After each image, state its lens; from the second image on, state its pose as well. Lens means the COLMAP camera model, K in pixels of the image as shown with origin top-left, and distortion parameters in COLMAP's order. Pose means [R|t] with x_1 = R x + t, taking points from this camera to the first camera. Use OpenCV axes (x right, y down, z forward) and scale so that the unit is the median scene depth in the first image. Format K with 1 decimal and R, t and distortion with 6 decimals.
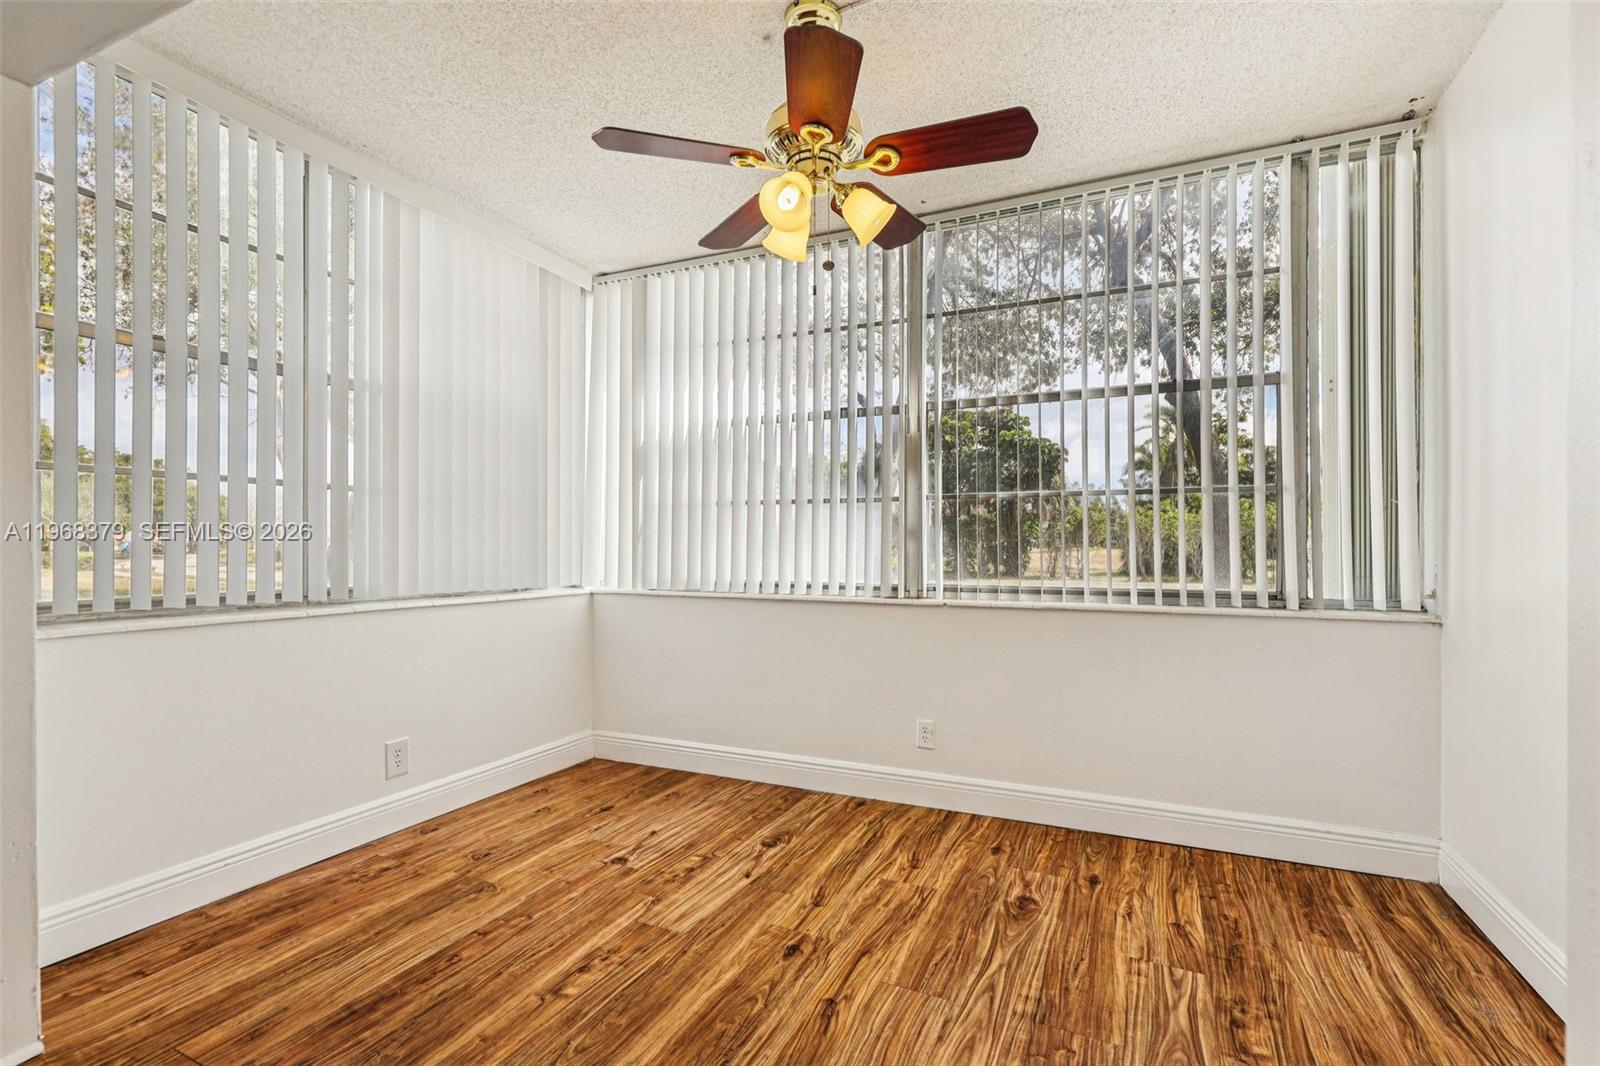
lens RADIAL K [[727.5, 0, 810.9], [0, 727.5, 536.6], [0, 0, 1]] dist [0.003261, -0.000831]
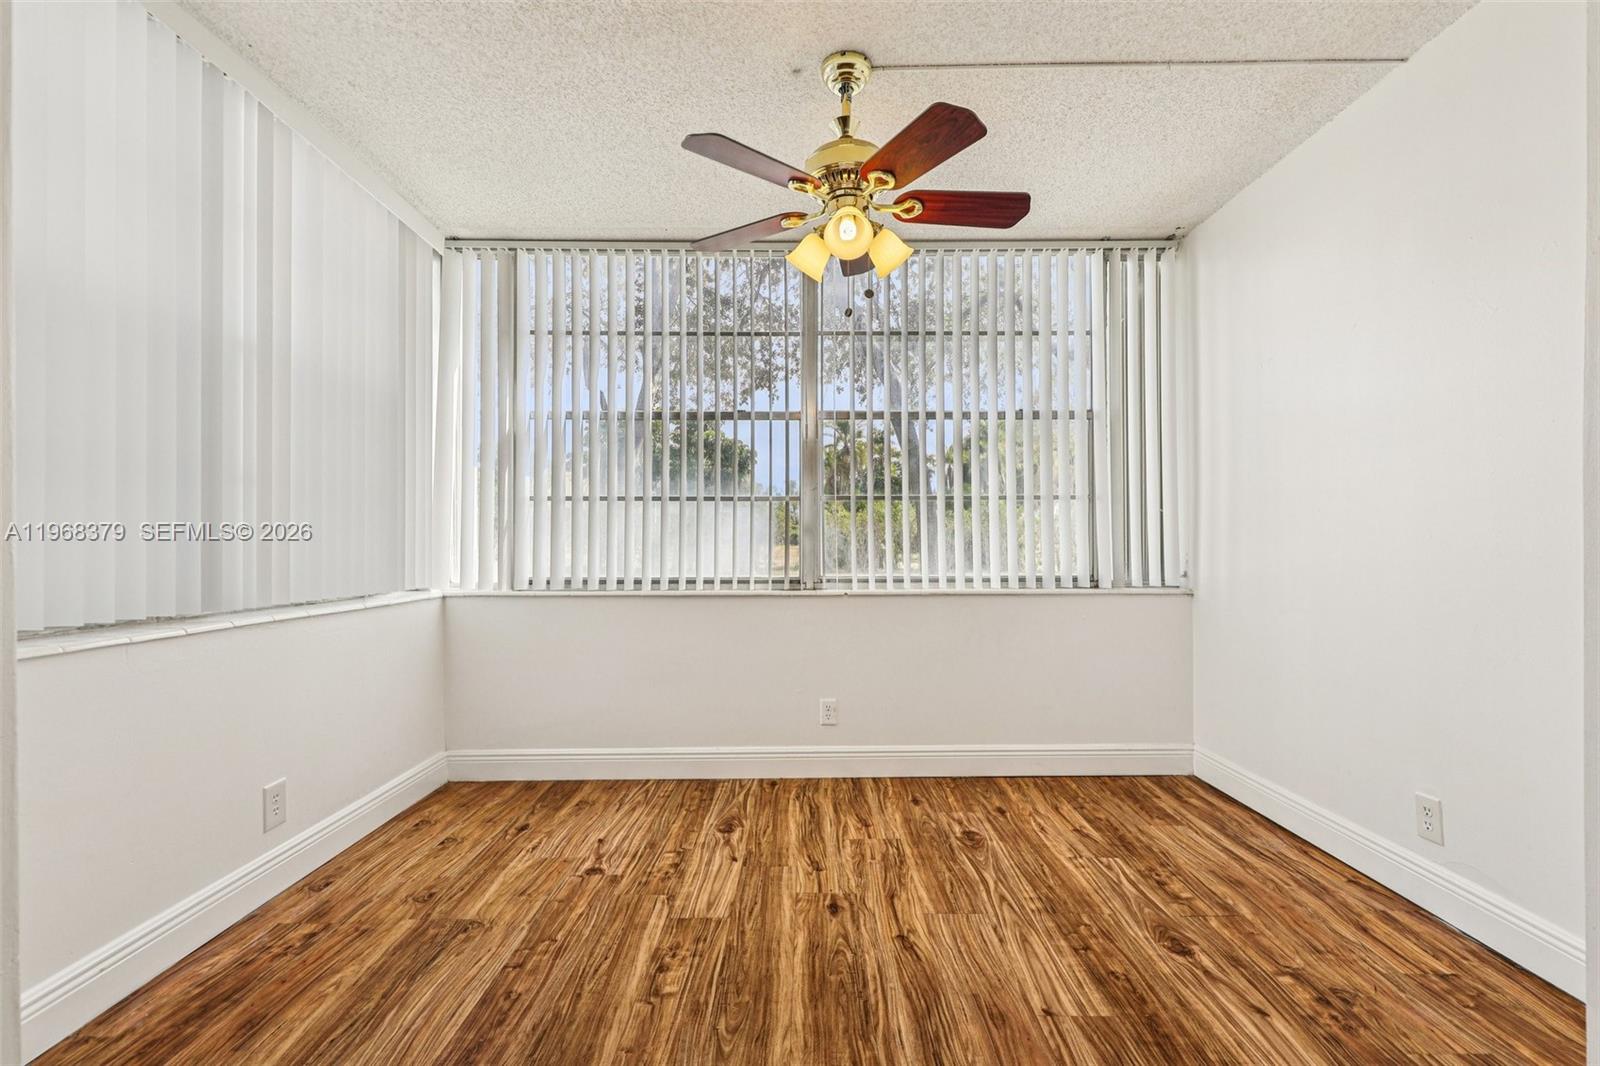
lens RADIAL K [[727.5, 0, 809.0], [0, 727.5, 531.1], [0, 0, 1]] dist [0.003261, -0.000831]
pose [[0.907730, 0.002314, 0.419548, -0.418522], [-0.001084, 0.999994, -0.003171, 0.000397], [-0.419553, 0.002424, 0.907728, 0.011038]]
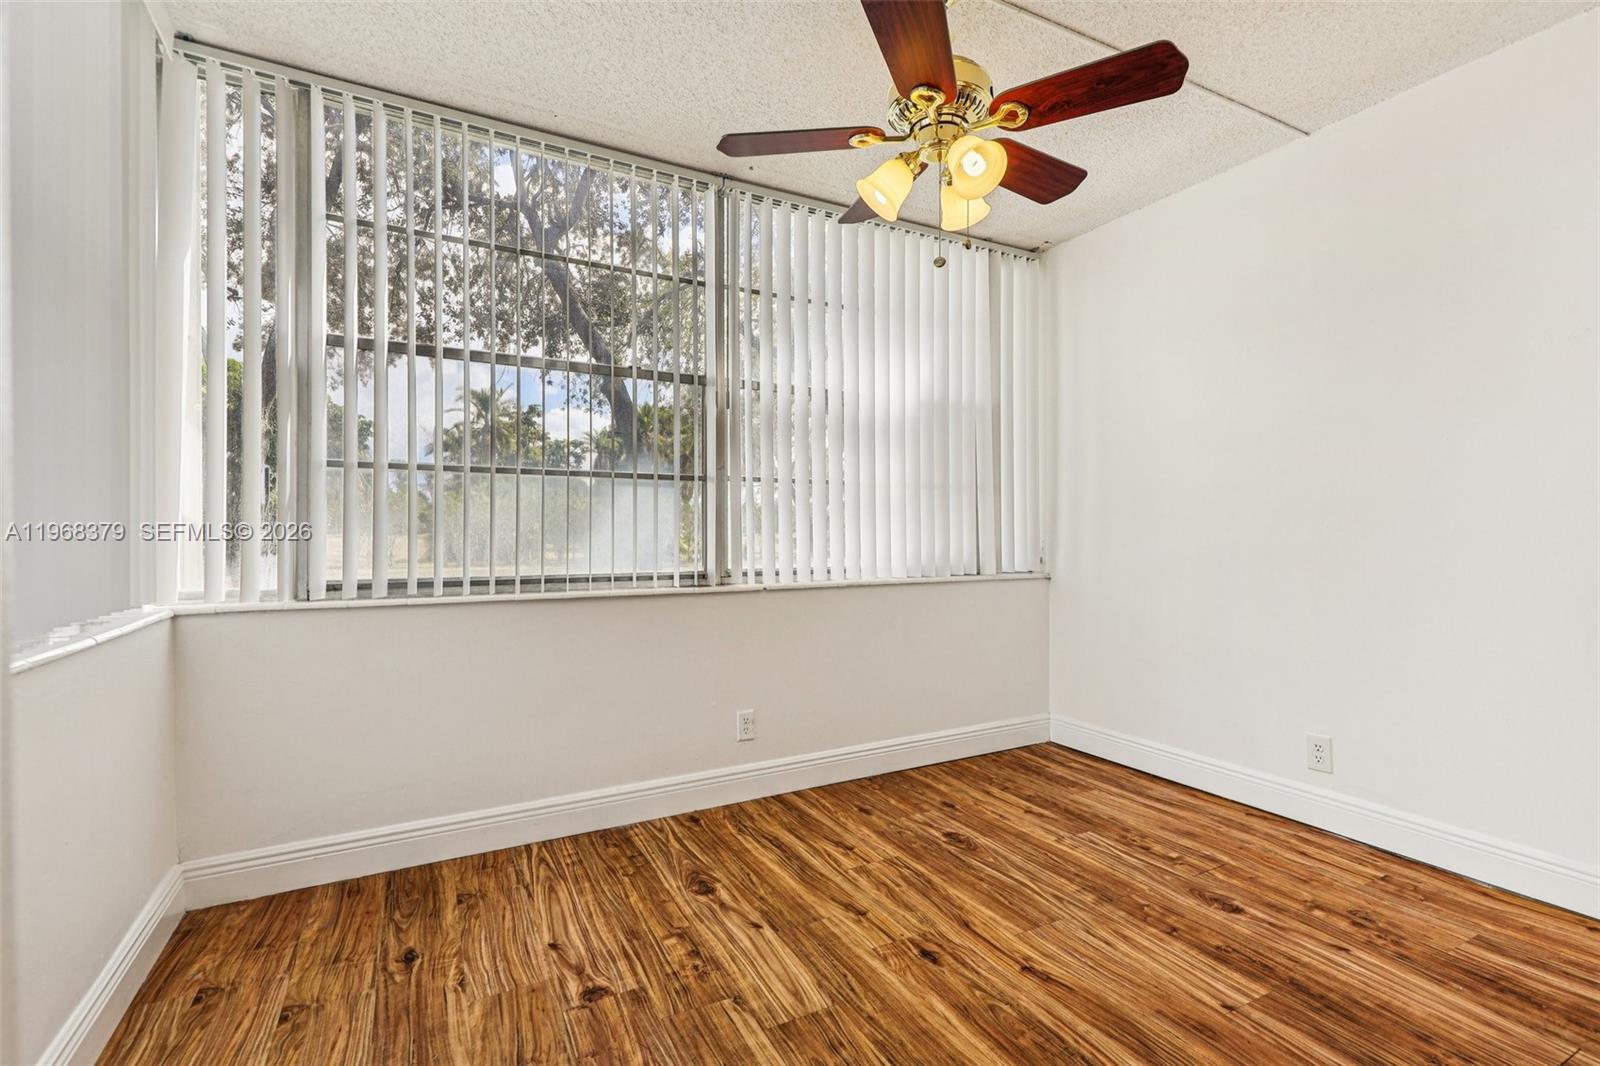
lens RADIAL K [[727.5, 0, 810.7], [0, 727.5, 529.9], [0, 0, 1]] dist [0.003261, -0.000831]
pose [[0.604196, -0.001380, 0.796834, -0.696677], [-0.008451, 0.999931, 0.008139, 0.006569], [-0.796791, -0.011651, 0.604143, 0.445299]]
